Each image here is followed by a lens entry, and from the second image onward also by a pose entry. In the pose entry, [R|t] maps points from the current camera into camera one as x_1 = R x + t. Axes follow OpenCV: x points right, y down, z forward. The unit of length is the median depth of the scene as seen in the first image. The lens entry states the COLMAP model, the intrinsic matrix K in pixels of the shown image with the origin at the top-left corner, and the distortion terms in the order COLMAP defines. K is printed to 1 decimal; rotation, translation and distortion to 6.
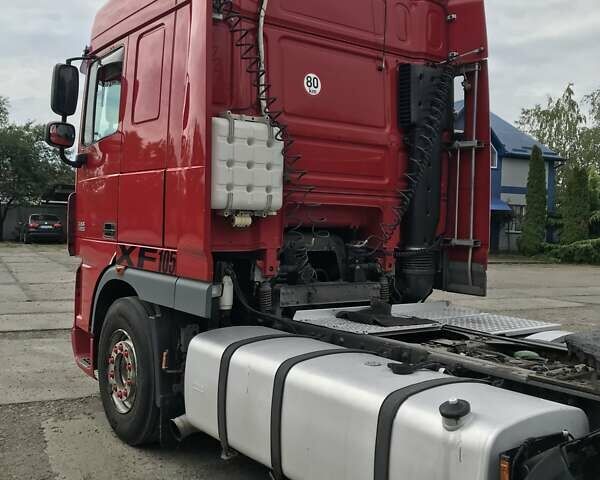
lens RADIAL K [[656.4, 0, 300.0], [0, 656.4, 240.0], [0, 0, 1]] dist [0.101743, -0.385326]
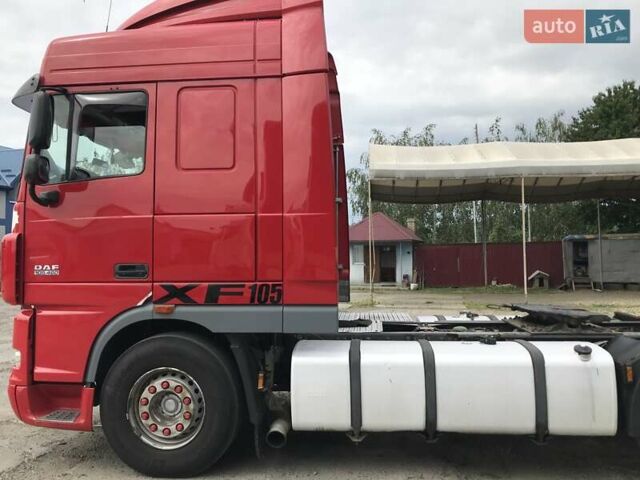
lens RADIAL K [[525.1, 0, 309.3], [0, 525.1, 242.3], [0, 0, 1]] dist [0.014697, 0.004792]
pose [[0.679458, -0.017747, 0.733500, -0.787571], [0.049302, 0.998552, -0.021510, -0.032366], [-0.732056, 0.050778, 0.679349, 0.299673]]
